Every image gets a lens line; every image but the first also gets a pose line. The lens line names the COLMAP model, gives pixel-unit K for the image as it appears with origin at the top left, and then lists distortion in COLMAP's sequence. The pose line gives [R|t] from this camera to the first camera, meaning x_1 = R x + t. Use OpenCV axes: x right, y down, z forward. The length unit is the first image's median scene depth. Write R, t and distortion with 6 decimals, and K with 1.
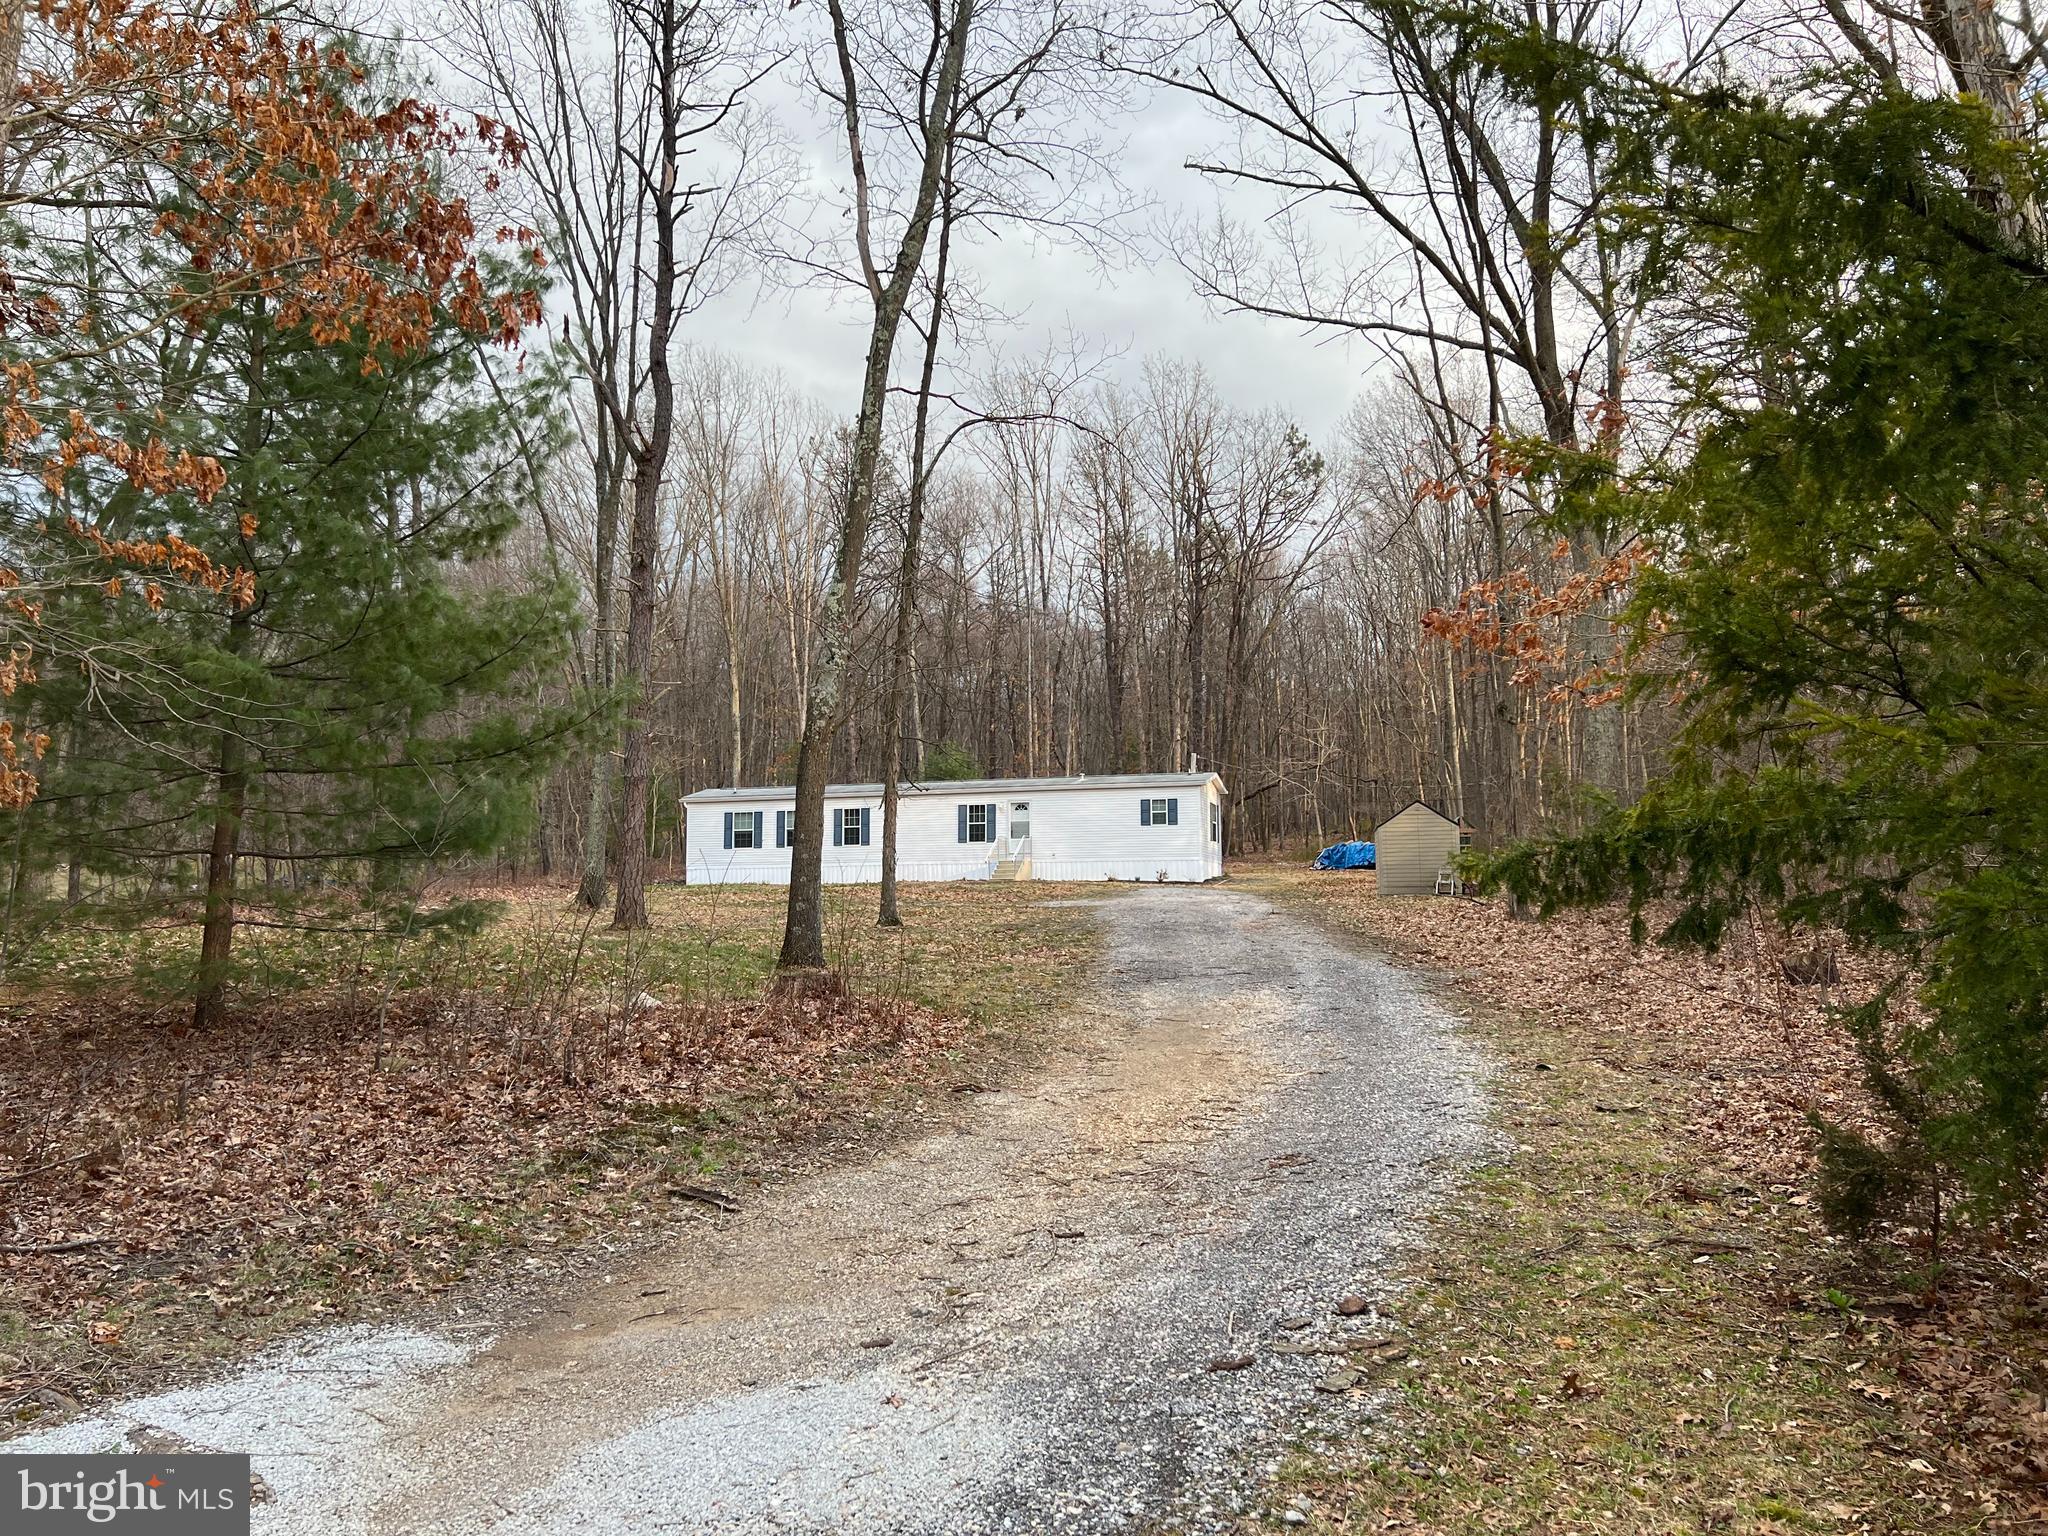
lens RADIAL K [[1560.7, 0, 1022.4], [0, 1560.7, 767.0], [0, 0, 1]] dist [0.012481, 0.001779]
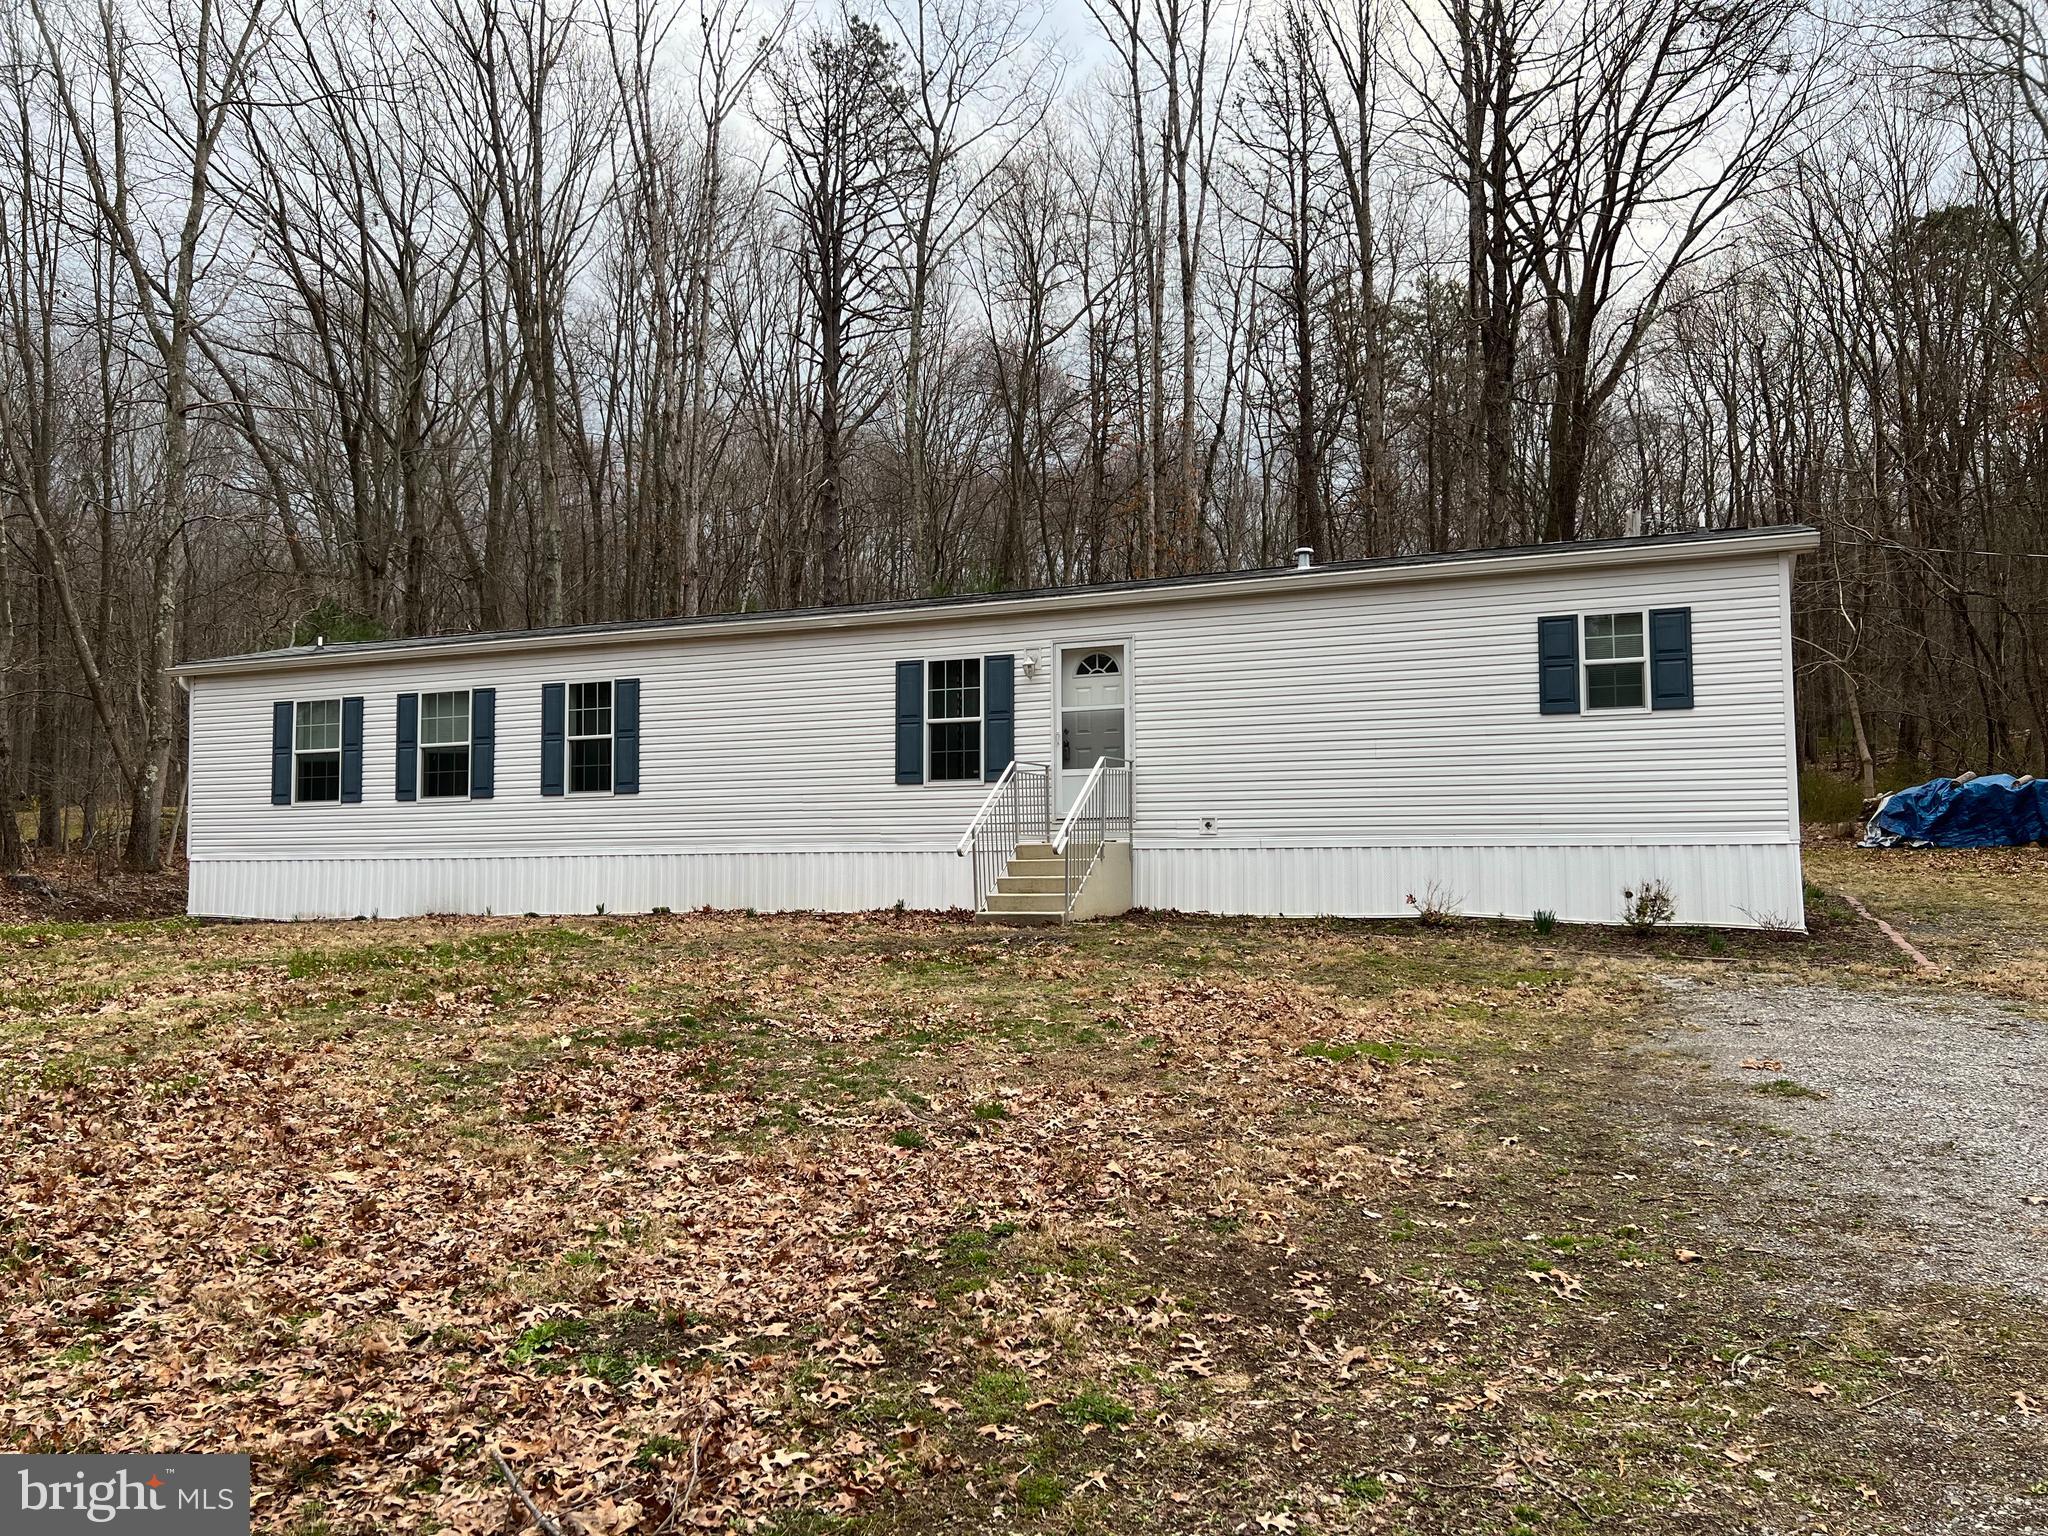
lens RADIAL K [[1560.7, 0, 1023.1], [0, 1560.7, 772.7], [0, 0, 1]] dist [0.012481, 0.001779]
pose [[0.994653, -0.008425, -0.102930, 0.015628], [0.013339, 0.998799, 0.047140, 0.032082], [0.102410, -0.048261, 0.993571, 0.697434]]
